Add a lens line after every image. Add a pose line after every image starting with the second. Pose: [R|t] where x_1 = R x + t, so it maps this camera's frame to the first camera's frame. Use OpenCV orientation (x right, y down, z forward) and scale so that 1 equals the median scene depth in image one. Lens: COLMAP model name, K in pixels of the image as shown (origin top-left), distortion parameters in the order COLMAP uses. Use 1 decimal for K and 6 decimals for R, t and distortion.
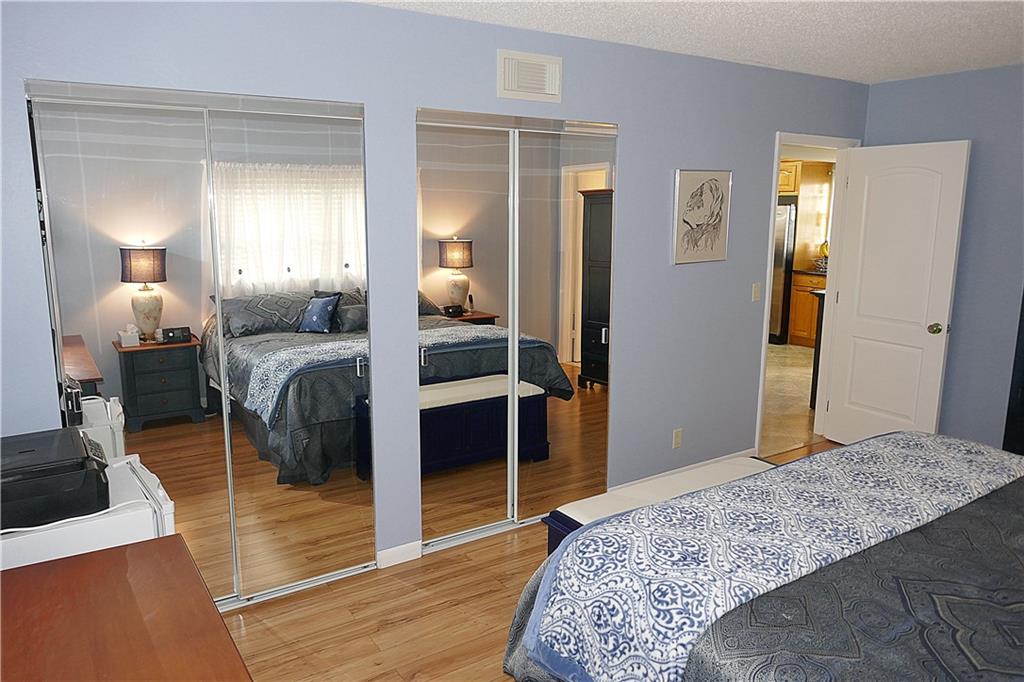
lens RADIAL K [[737.9, 0, 506.7], [0, 737.9, 342.4], [0, 0, 1]] dist [-0.011127, -0.001579]
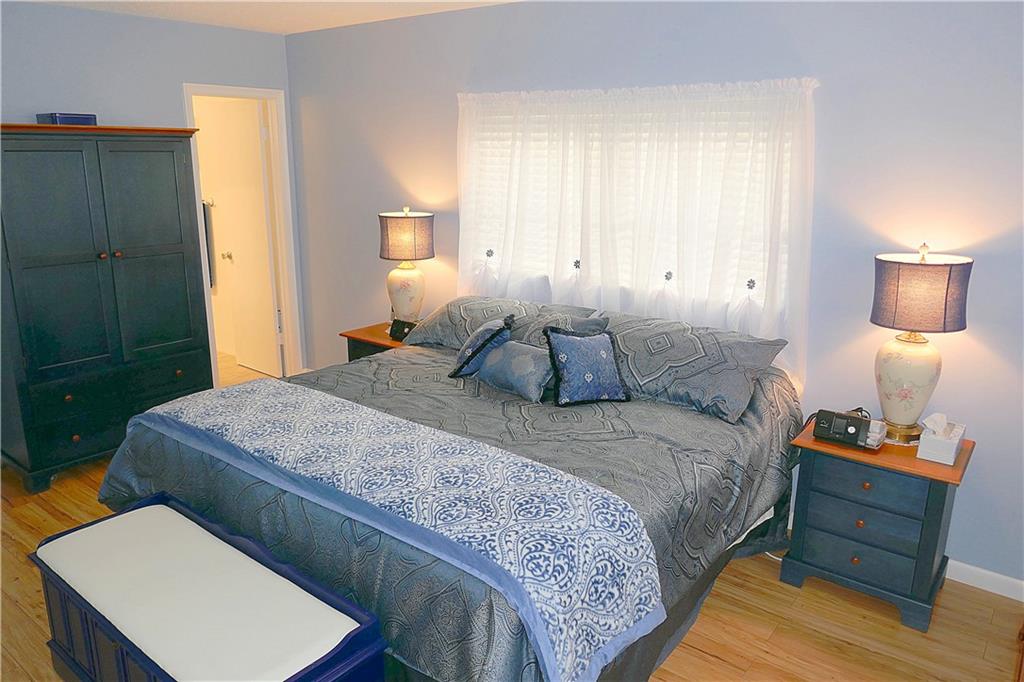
lens RADIAL K [[735.8, 0, 509.0], [0, 735.8, 337.3], [0, 0, 1]] dist [-0.011930, -0.004691]
pose [[-0.316854, -0.242948, 0.916831, -0.608697], [0.164690, 0.937862, 0.305437, -0.253130], [-0.934067, 0.247772, -0.257155, 1.157556]]
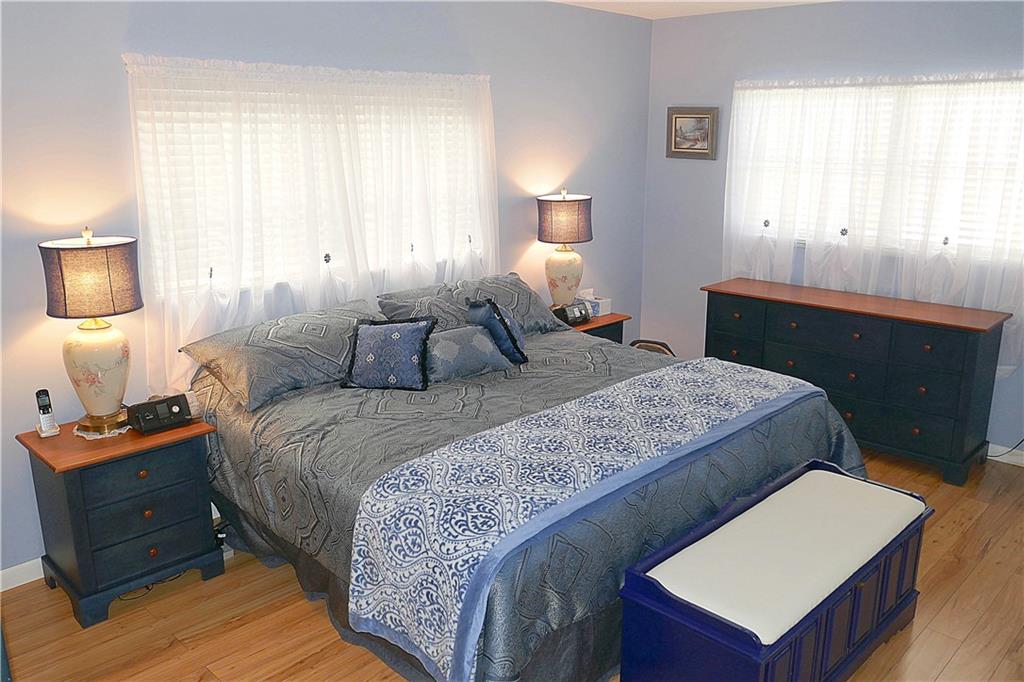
lens RADIAL K [[812.3, 0, 511.0], [0, 812.3, 341.0], [0, 0, 1]] dist [-0.030449, -0.000876]
pose [[-0.977742, 0.049373, -0.203920, 0.980618], [-0.042276, 0.905622, 0.421973, -0.452713], [0.205508, 0.421202, -0.883377, 2.233365]]
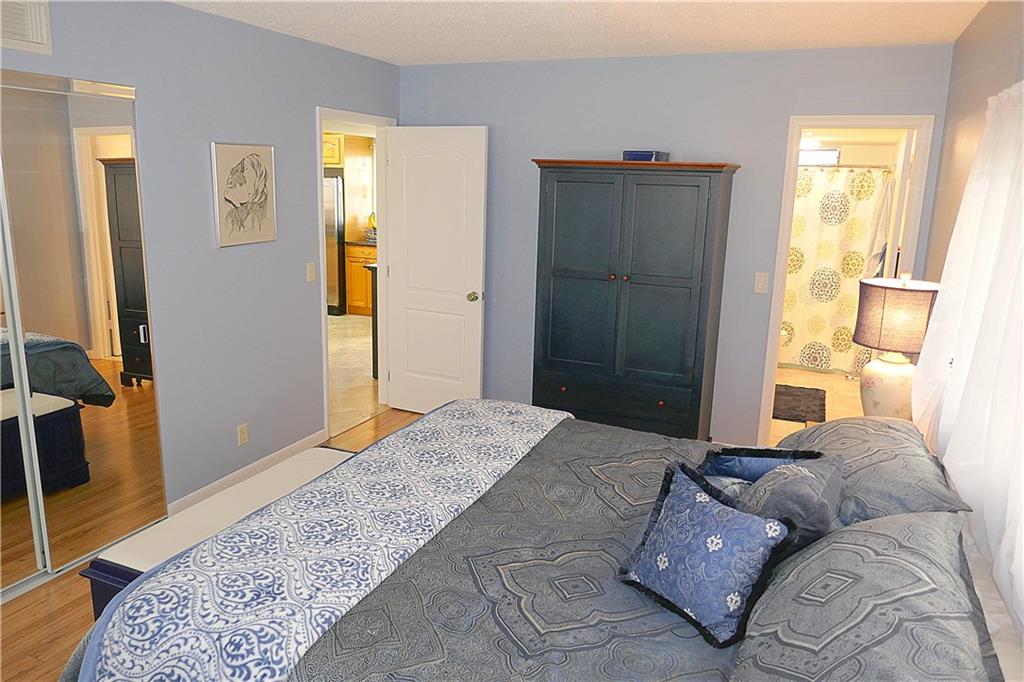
lens RADIAL K [[737.9, 0, 506.7], [0, 737.9, 342.4], [0, 0, 1]] dist [-0.011127, -0.001579]
pose [[0.835068, -0.101945, 0.540618, 0.038131], [0.077836, 0.994689, 0.067340, -0.043488], [-0.544612, -0.014154, 0.838568, 0.084078]]
